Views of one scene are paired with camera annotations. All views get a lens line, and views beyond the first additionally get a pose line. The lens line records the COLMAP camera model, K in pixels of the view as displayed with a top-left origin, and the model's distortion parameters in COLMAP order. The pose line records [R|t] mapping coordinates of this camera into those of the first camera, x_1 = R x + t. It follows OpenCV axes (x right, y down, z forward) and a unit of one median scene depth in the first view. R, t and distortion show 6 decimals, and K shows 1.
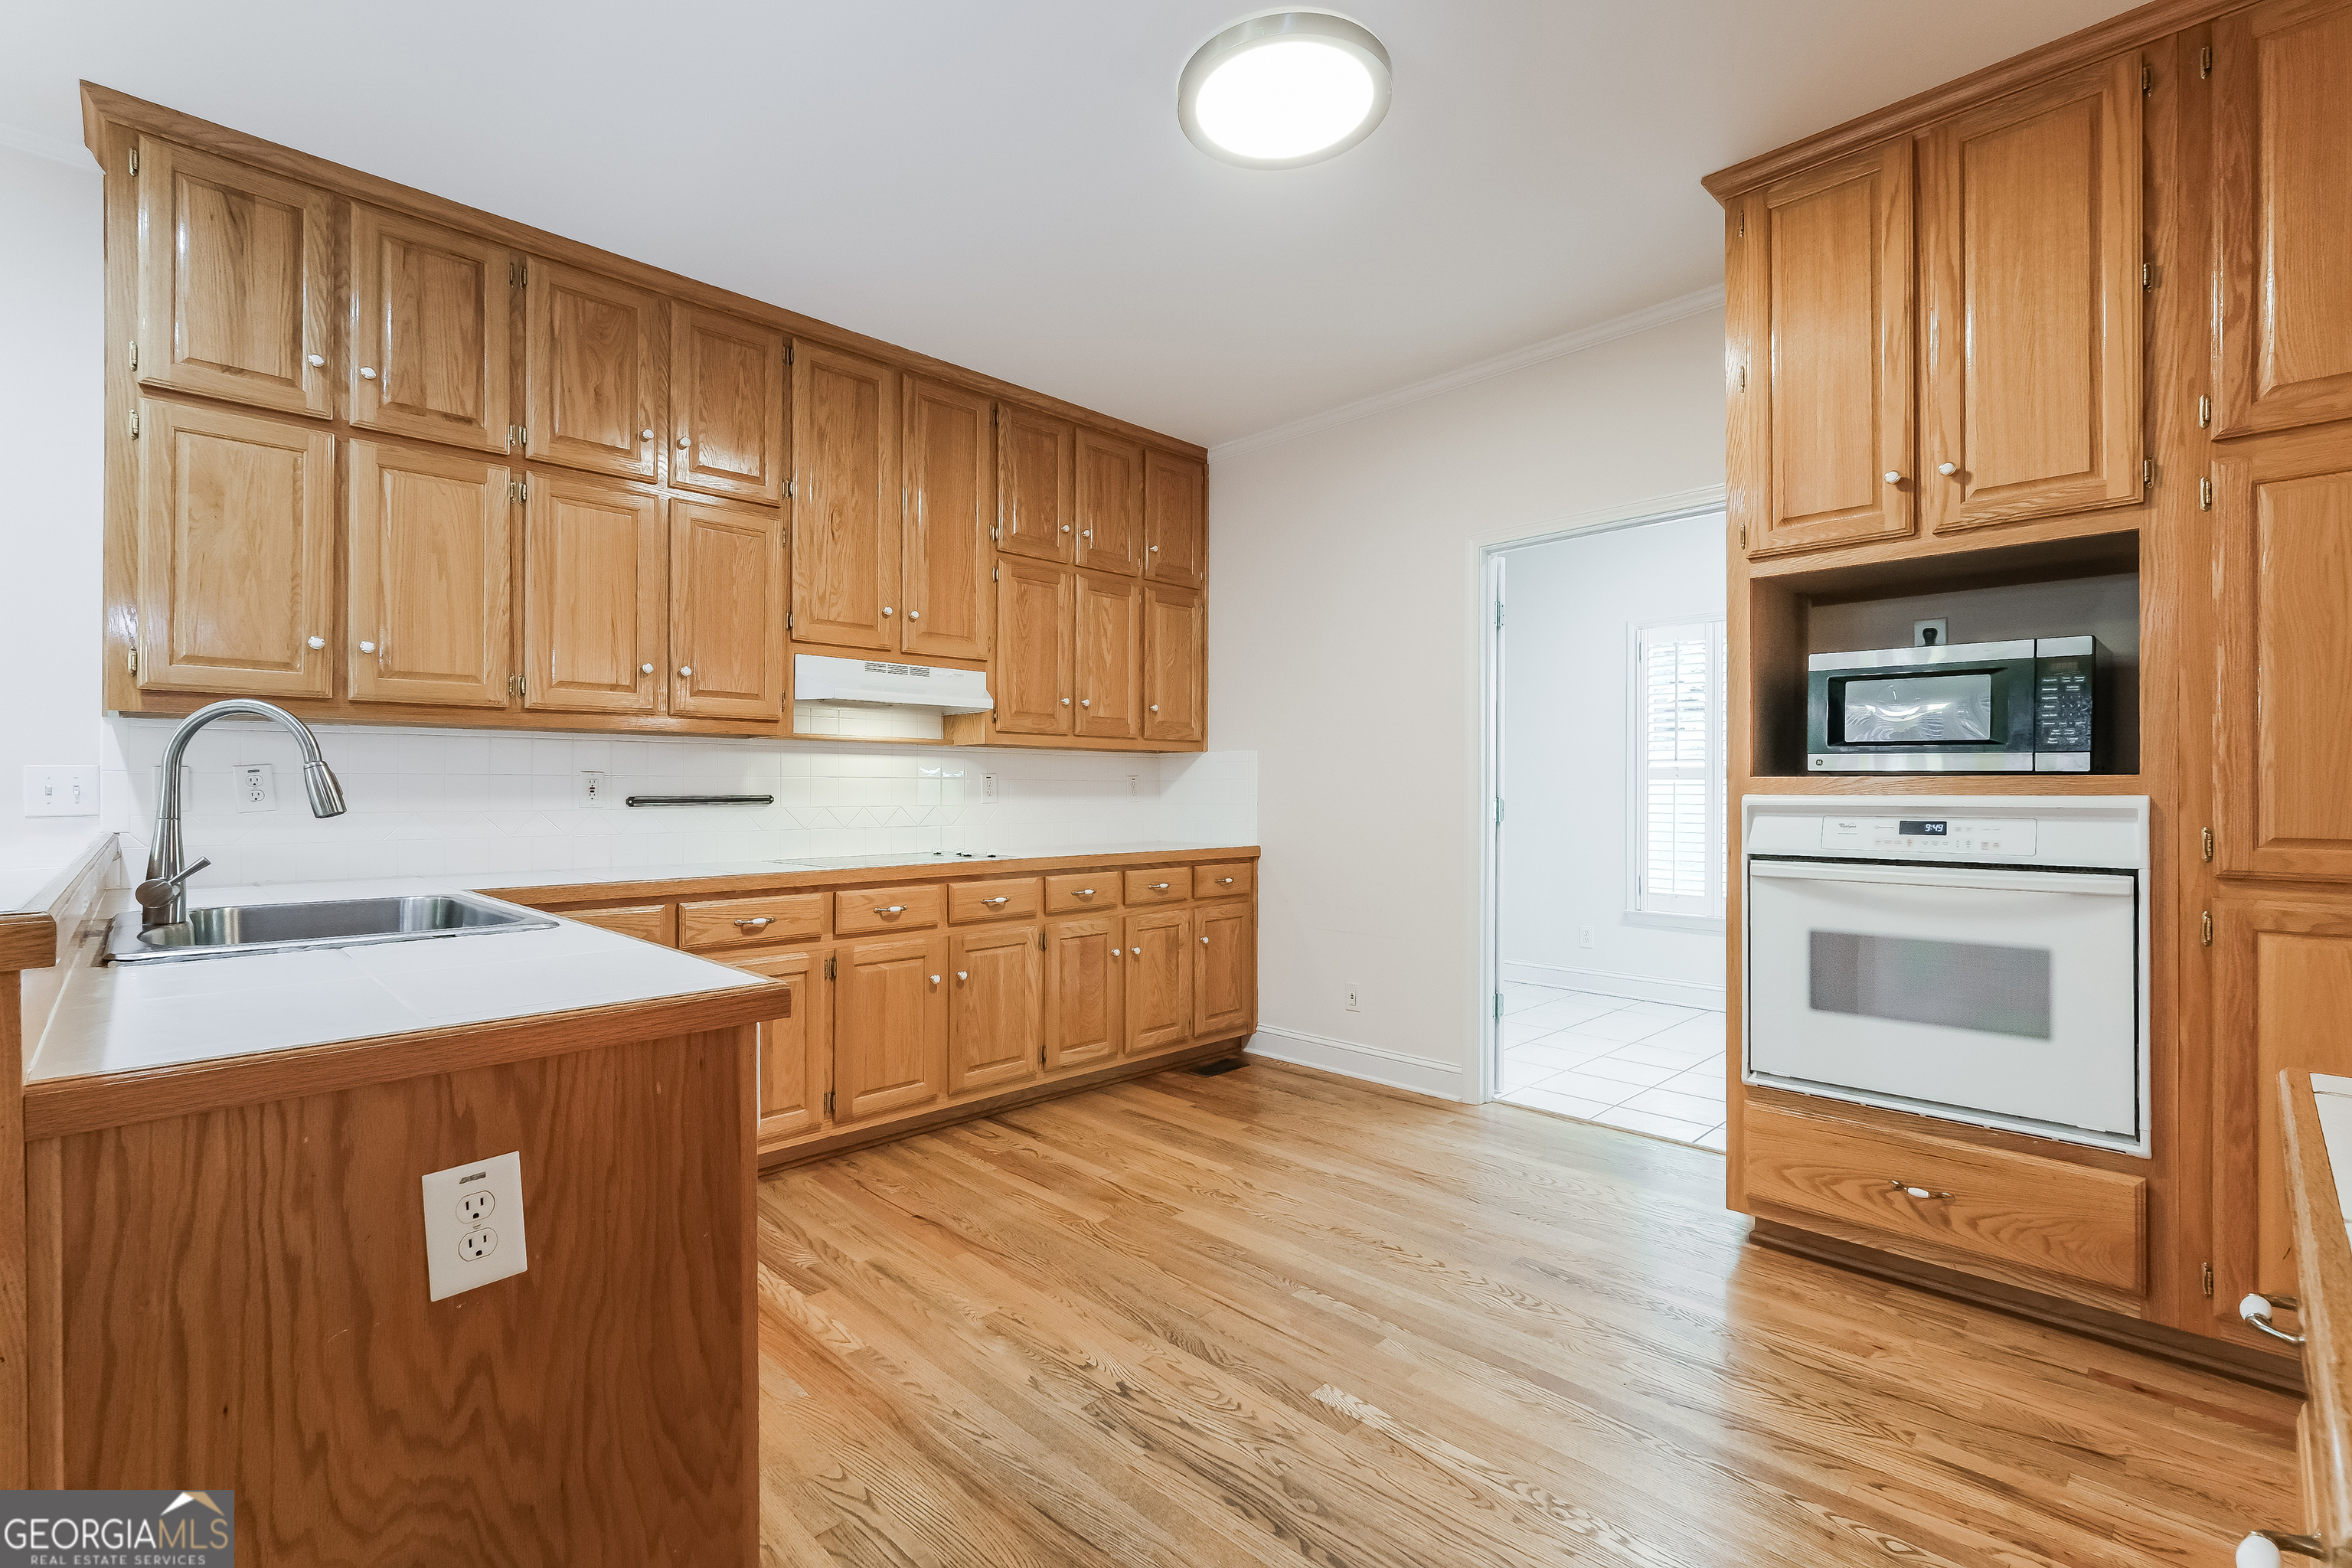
lens RADIAL K [[1043.6, 0, 1164.3], [0, 1043.6, 787.6], [0, 0, 1]] dist [-0.000173, -0.000436]
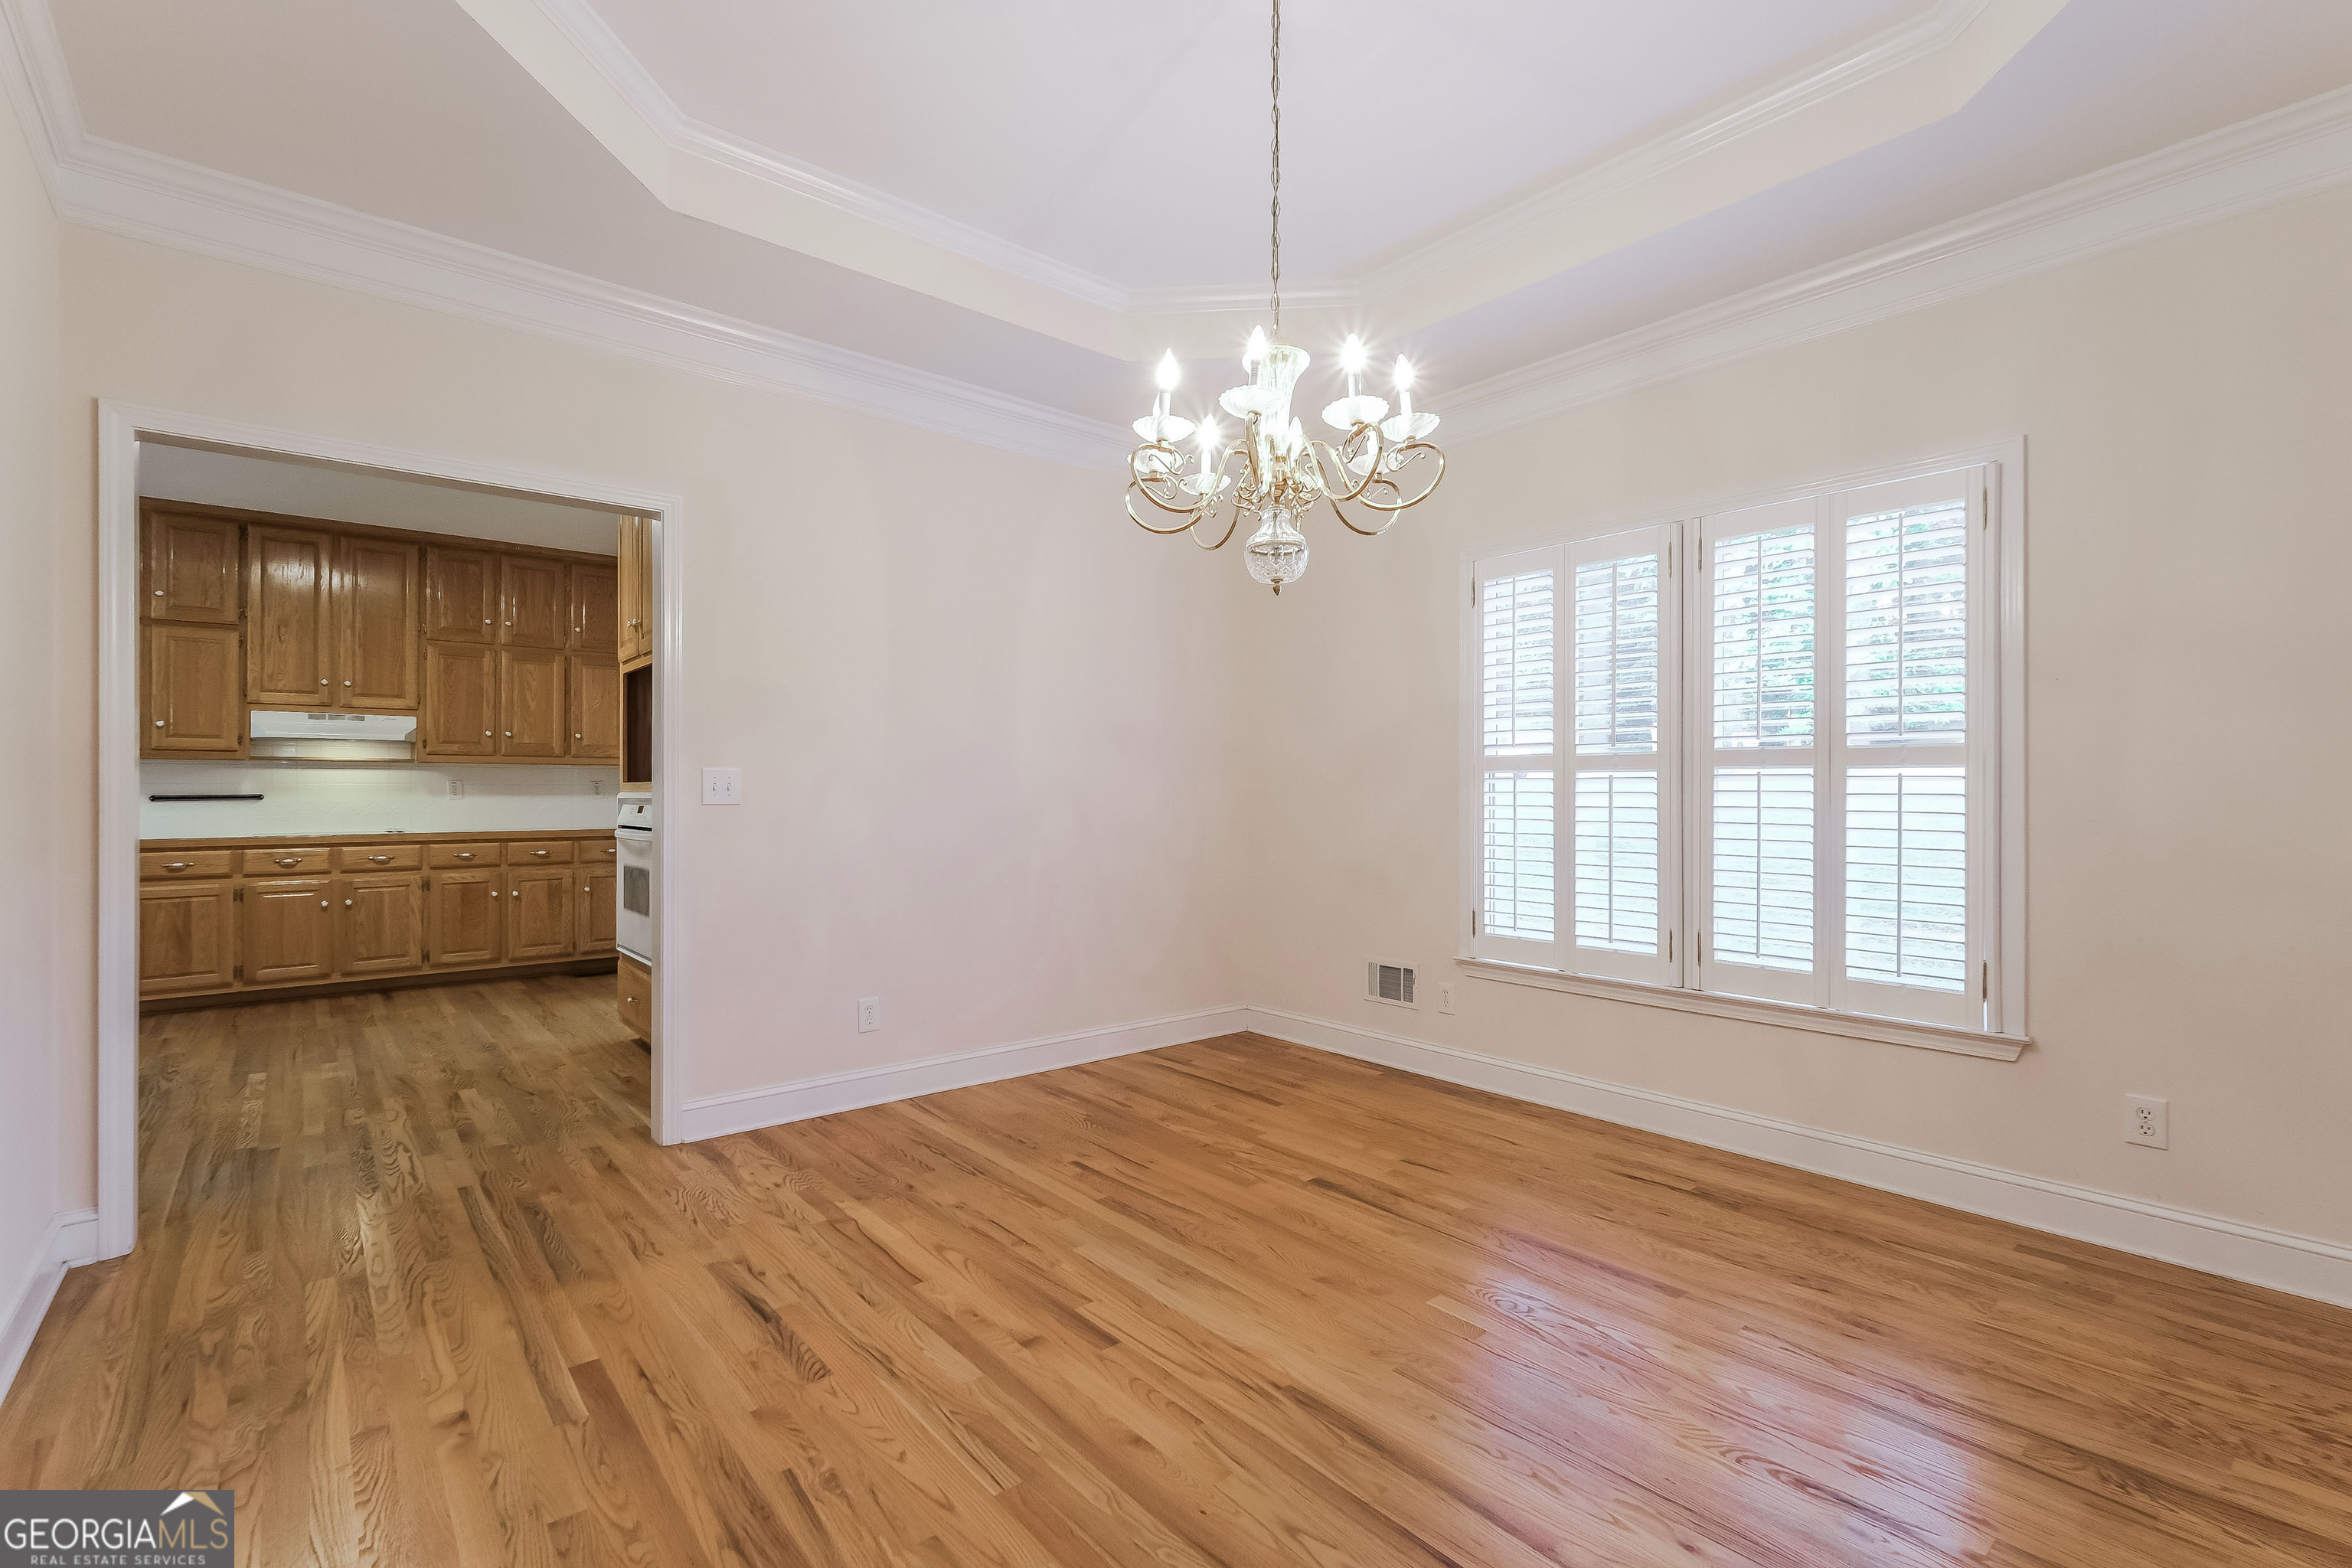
lens RADIAL K [[1043.6, 0, 1164.3], [0, 1043.6, 787.6], [0, 0, 1]] dist [-0.000173, -0.000436]
pose [[0.997237, -0.002811, -0.074230, 1.145795], [0.002841, 0.999996, 0.000299, -0.000074], [0.074229, -0.000509, 0.997241, -0.525669]]
